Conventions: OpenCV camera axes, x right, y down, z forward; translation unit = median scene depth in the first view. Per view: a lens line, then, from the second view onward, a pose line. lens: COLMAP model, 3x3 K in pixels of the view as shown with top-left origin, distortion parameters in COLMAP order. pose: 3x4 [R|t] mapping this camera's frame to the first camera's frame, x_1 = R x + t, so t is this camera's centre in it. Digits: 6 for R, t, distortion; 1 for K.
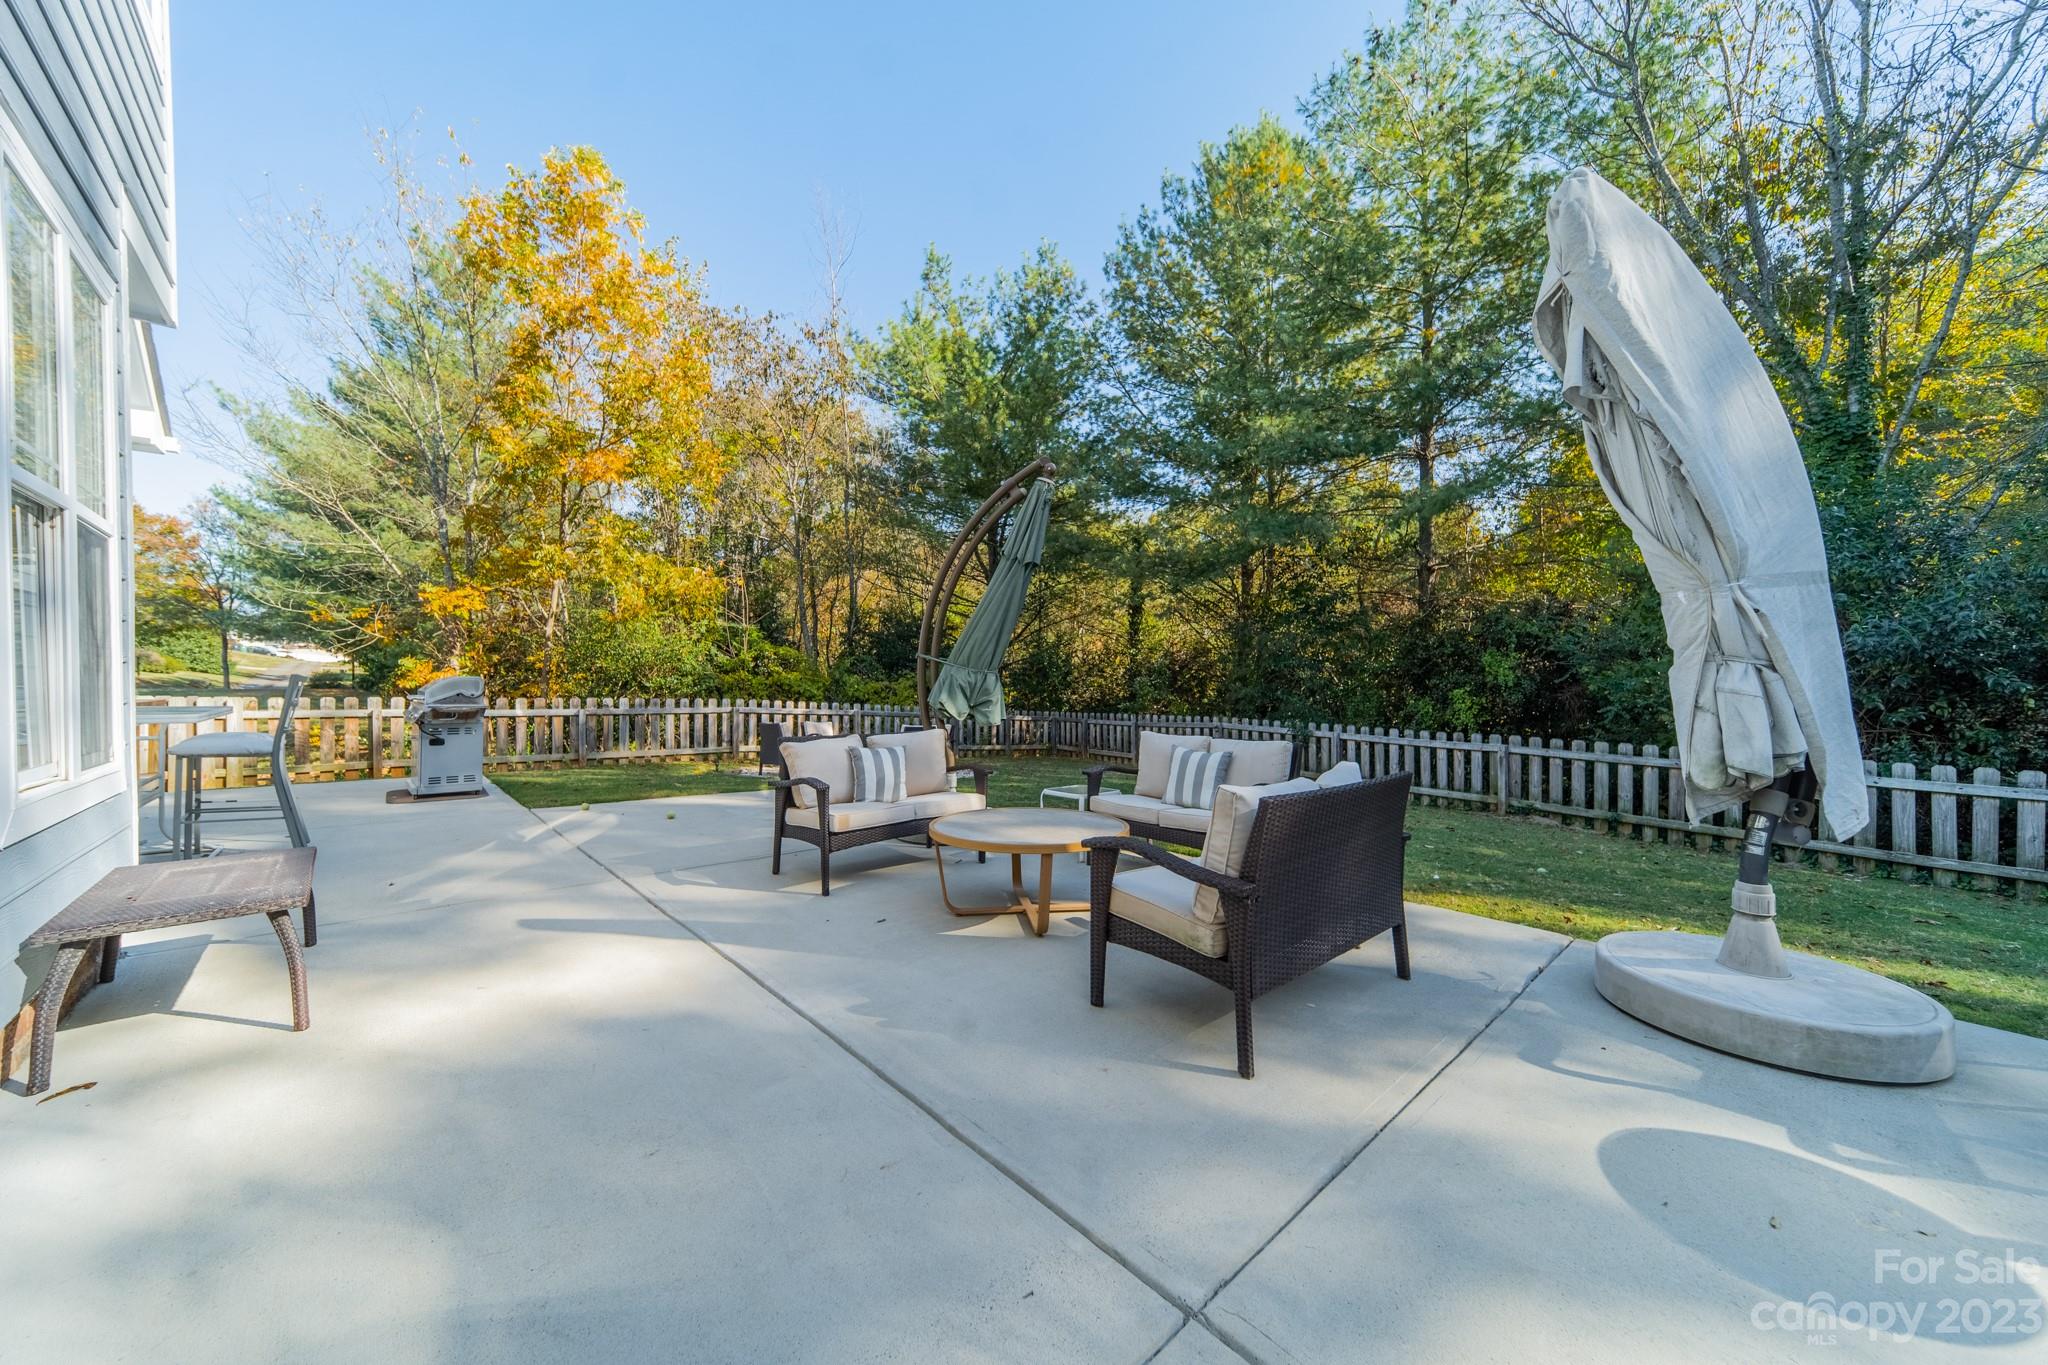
lens RADIAL K [[728.7, 0, 1029.6], [0, 728.7, 680.0], [0, 0, 1]] dist [0.010539, 0.000093]
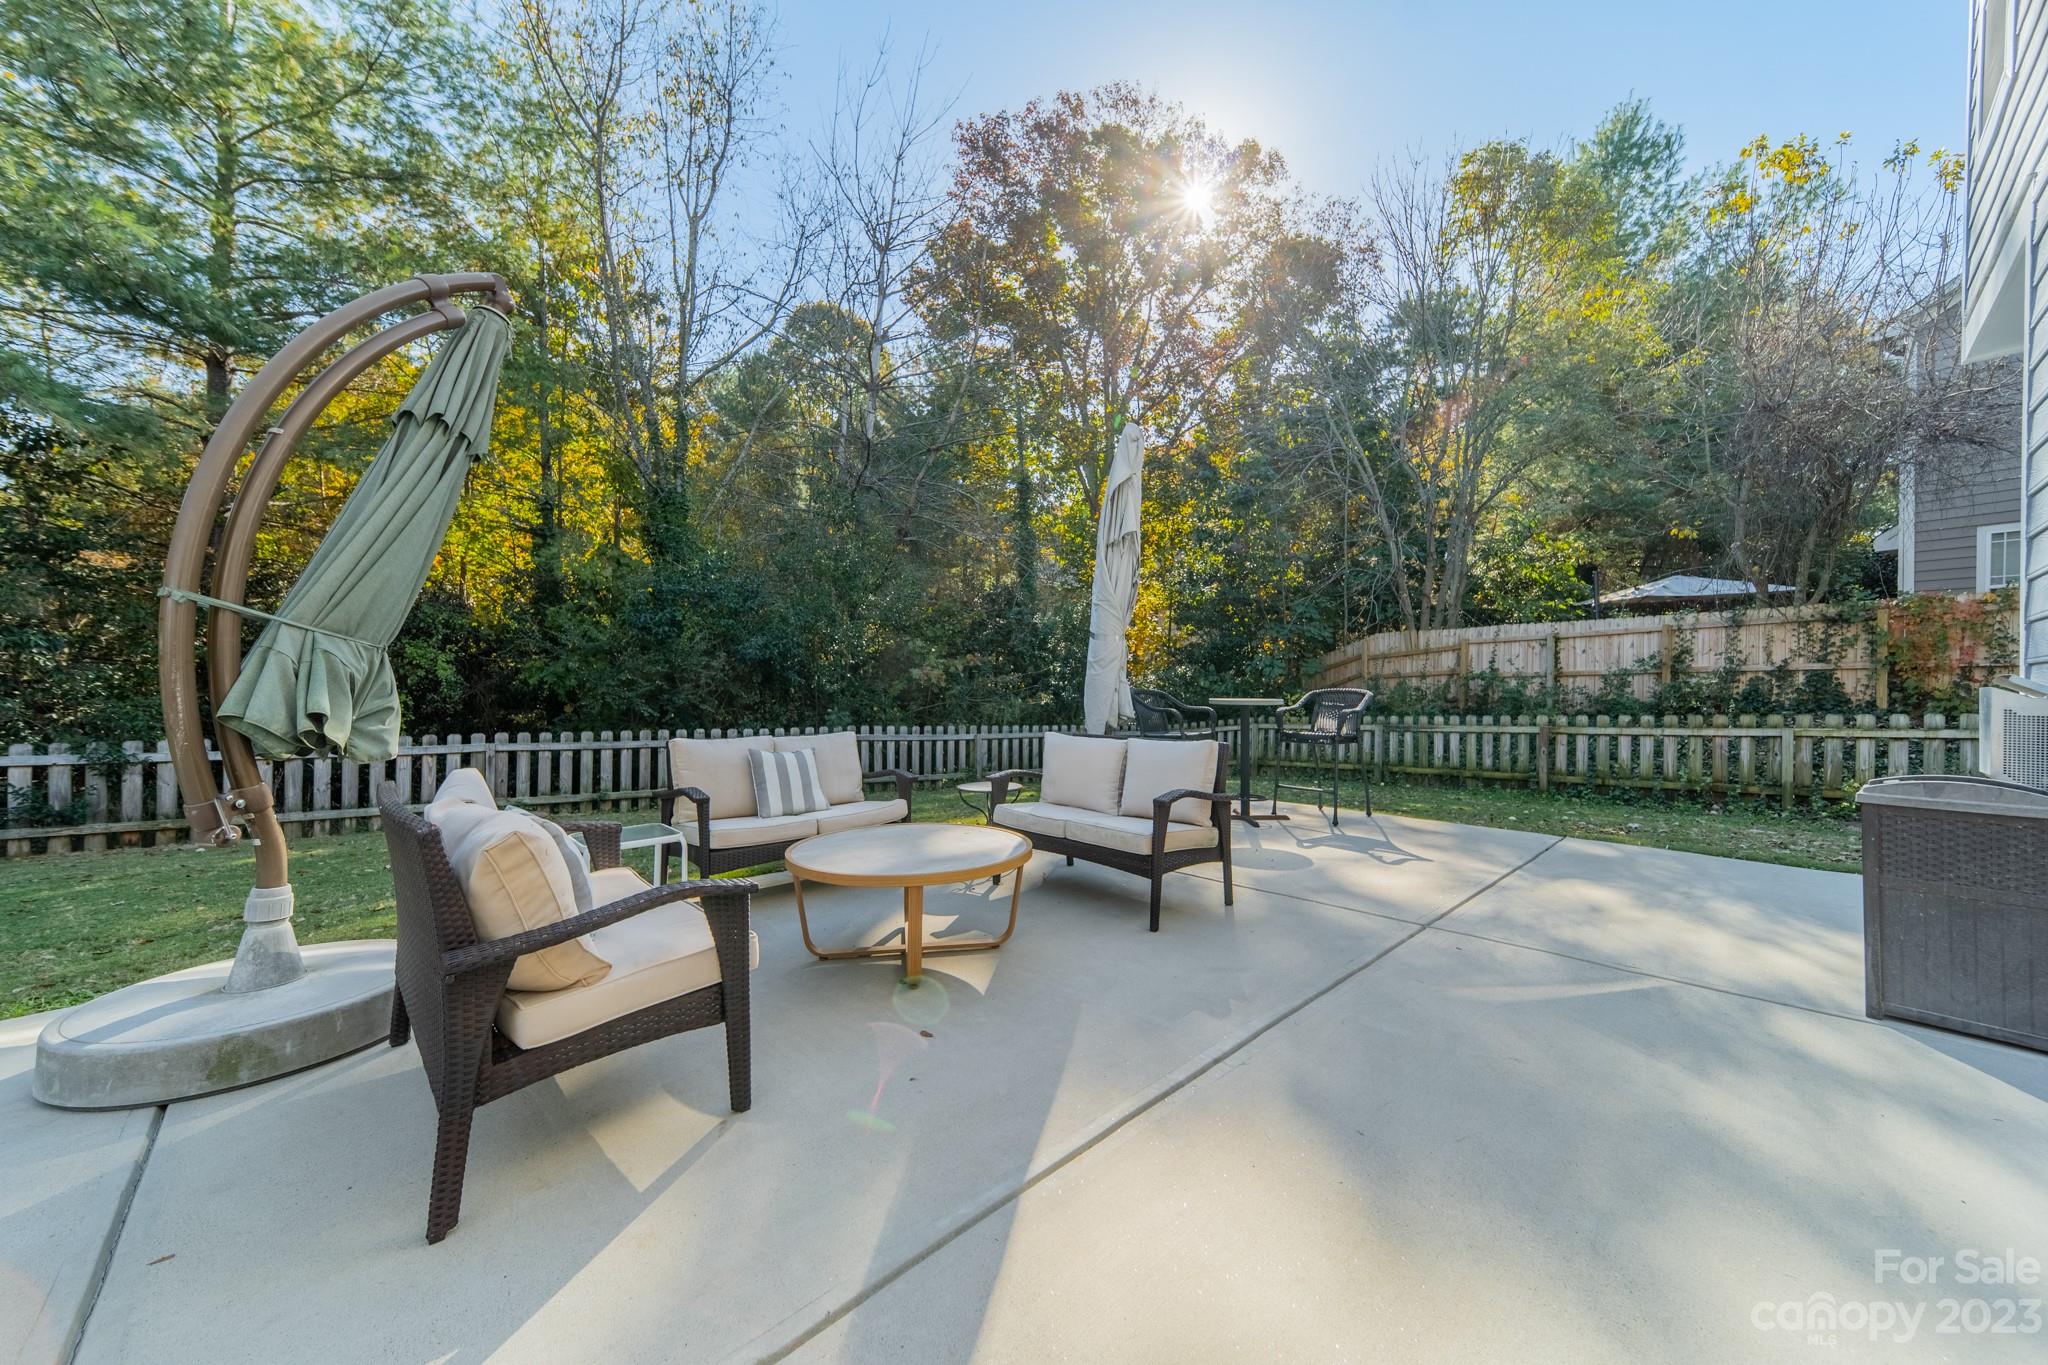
lens RADIAL K [[728.7, 0, 1026.1], [0, 728.7, 684.1], [0, 0, 1]] dist [0.010539, 0.000093]
pose [[-0.023135, -0.001543, 0.999731, -0.353084], [-0.011197, 0.999936, 0.001284, 0.003941], [-0.999670, -0.011165, -0.023150, 0.377565]]
